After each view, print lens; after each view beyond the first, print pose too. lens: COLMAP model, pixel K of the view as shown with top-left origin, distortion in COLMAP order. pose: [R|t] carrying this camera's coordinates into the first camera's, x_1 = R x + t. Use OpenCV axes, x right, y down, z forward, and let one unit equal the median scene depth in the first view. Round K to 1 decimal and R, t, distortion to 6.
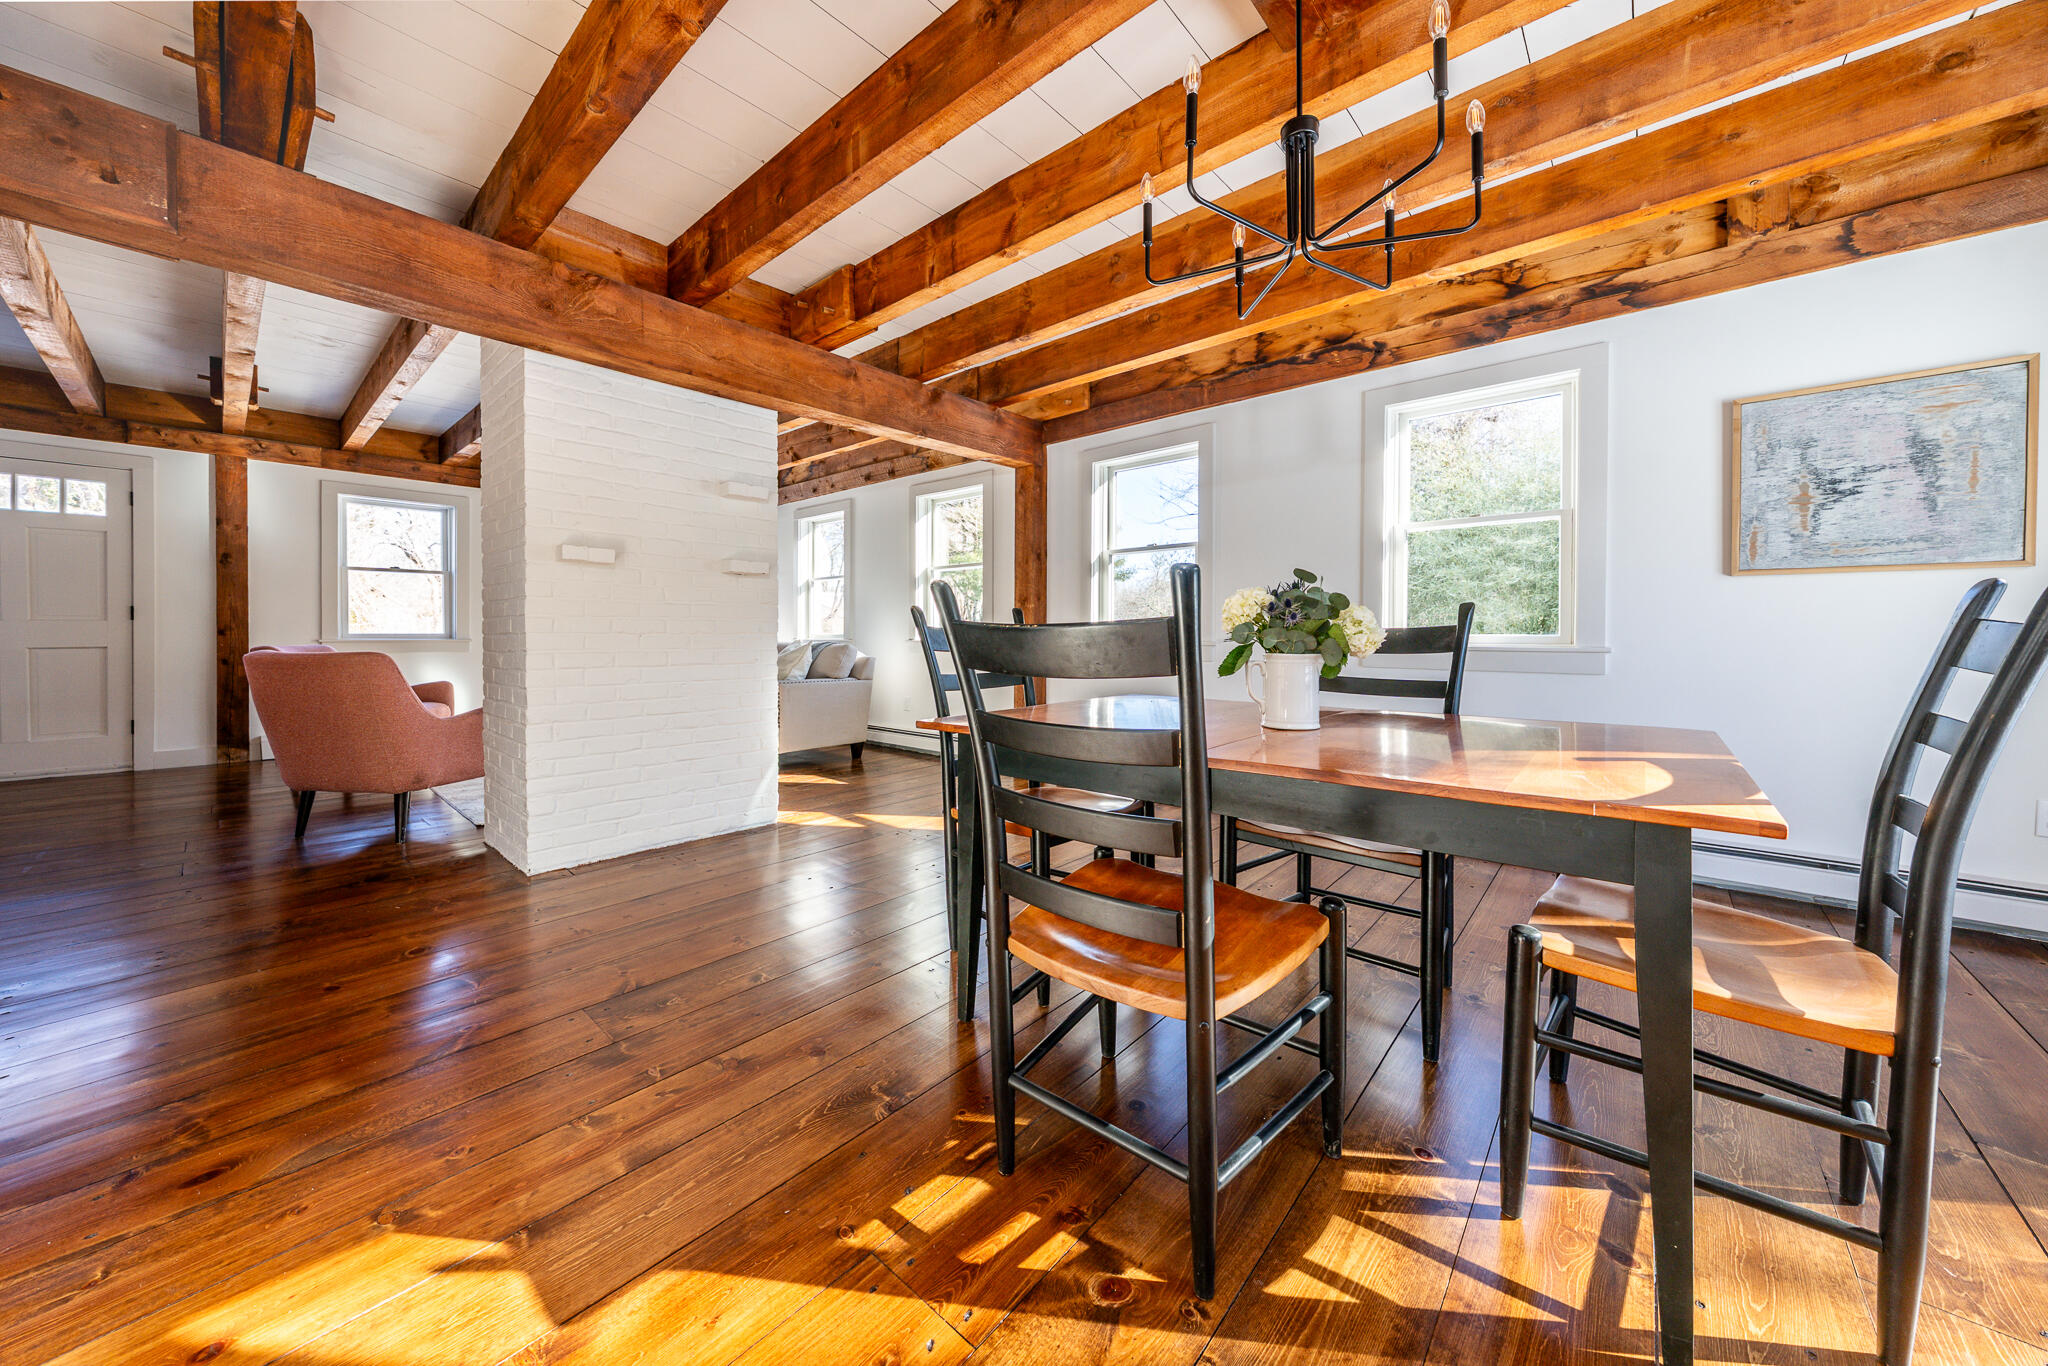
lens RADIAL K [[714.3, 0, 1004.4], [0, 714.3, 640.8], [0, 0, 1]] dist [-0.000186, -0.000011]
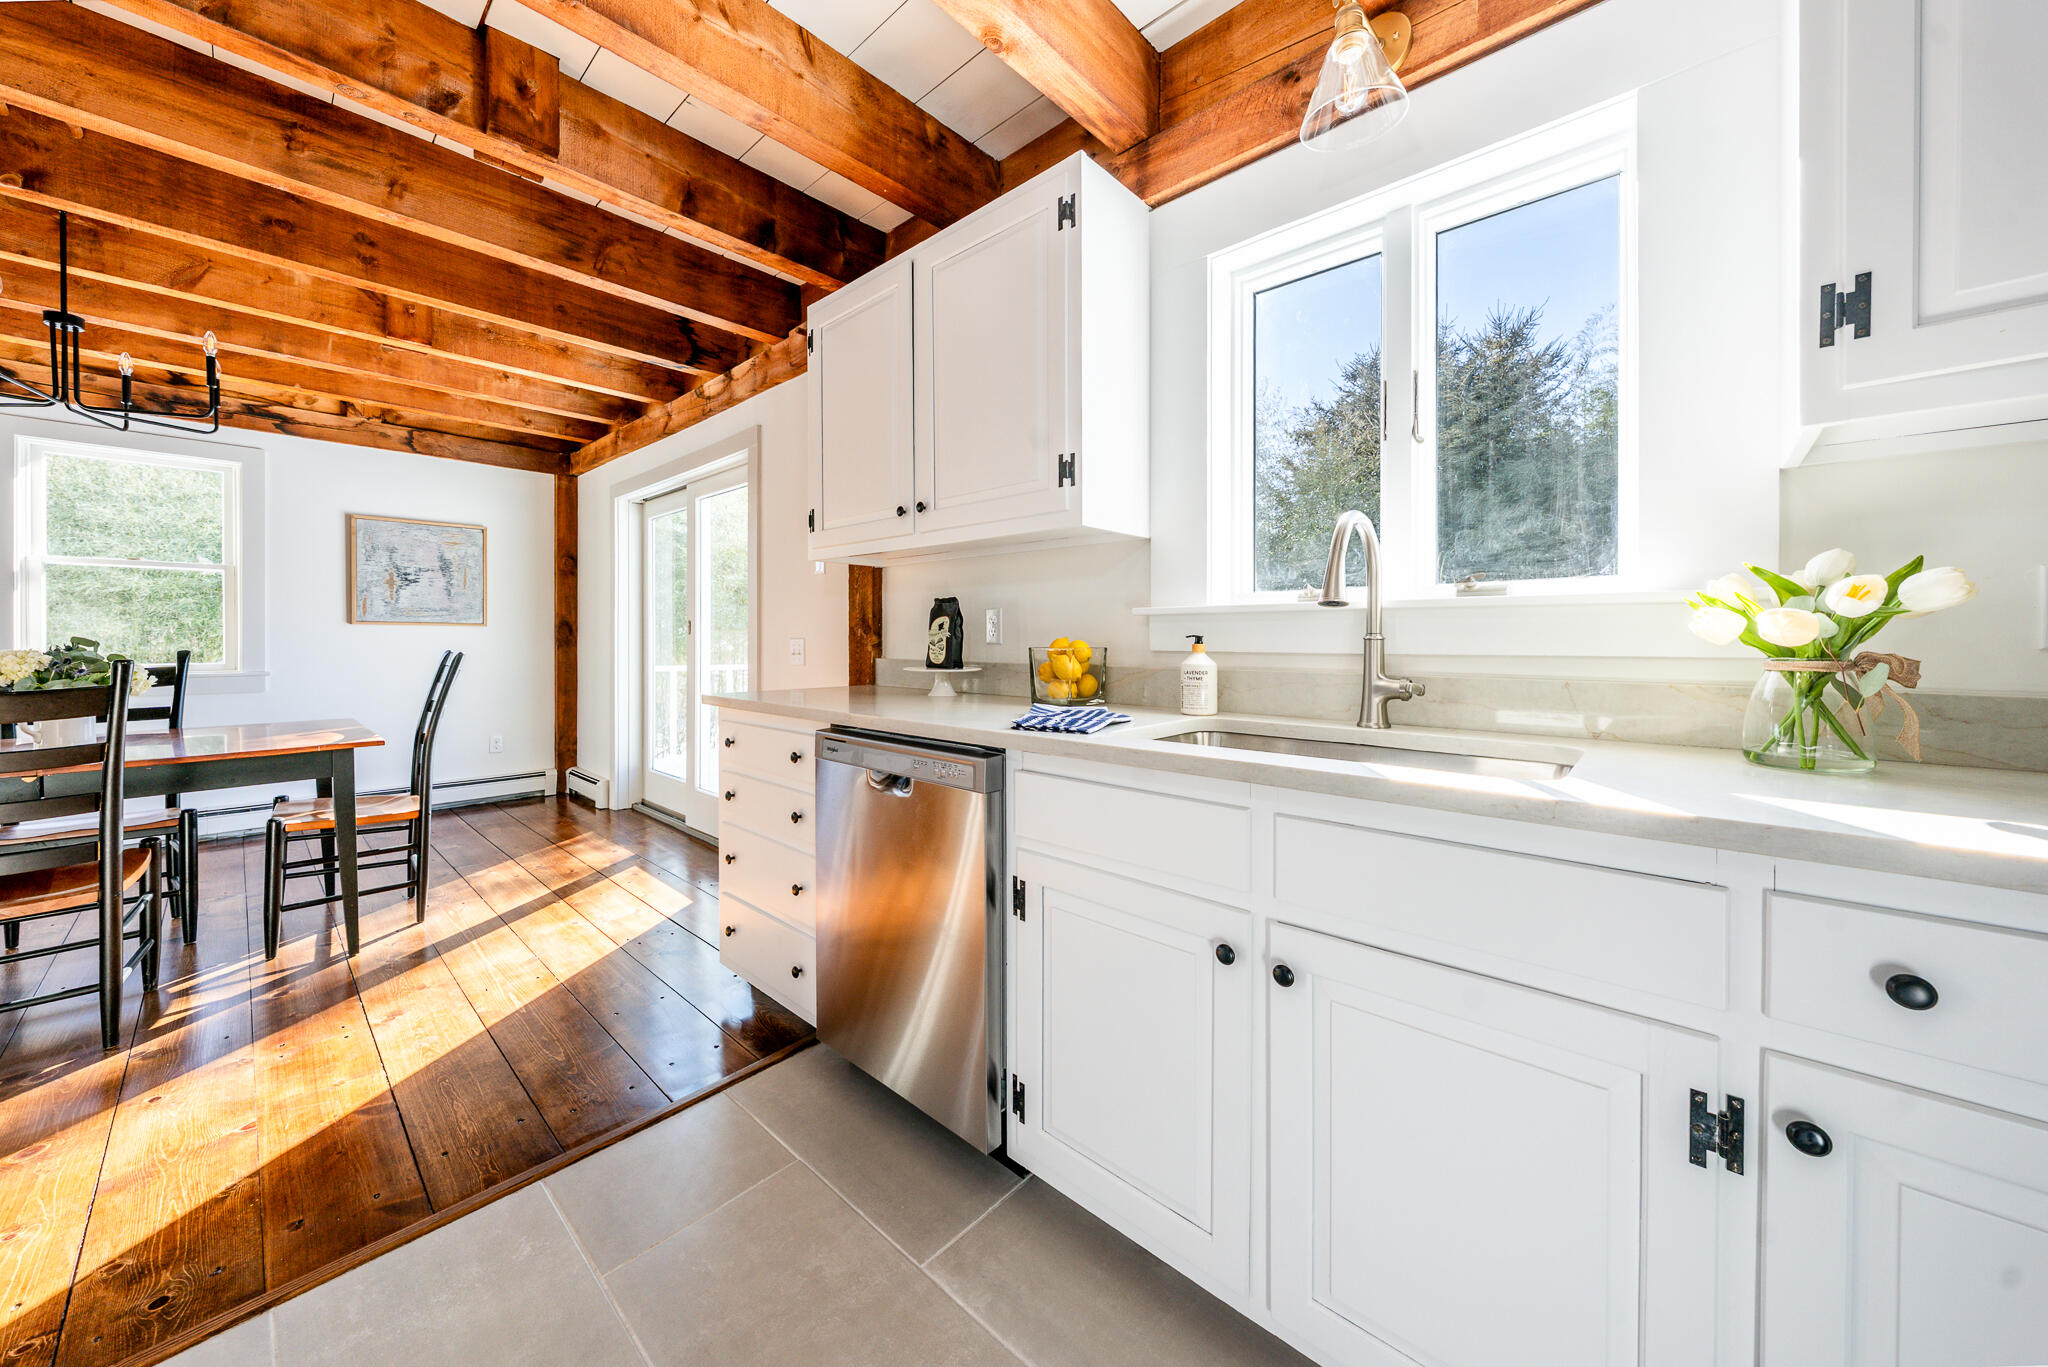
lens RADIAL K [[714.3, 0, 1004.4], [0, 714.3, 641.3], [0, 0, 1]] dist [-0.000186, -0.000011]
pose [[0.022476, -0.005383, 0.999733, -0.604397], [0.010421, 0.999932, 0.005150, -0.050725], [-0.999693, 0.010303, 0.022531, -0.546777]]
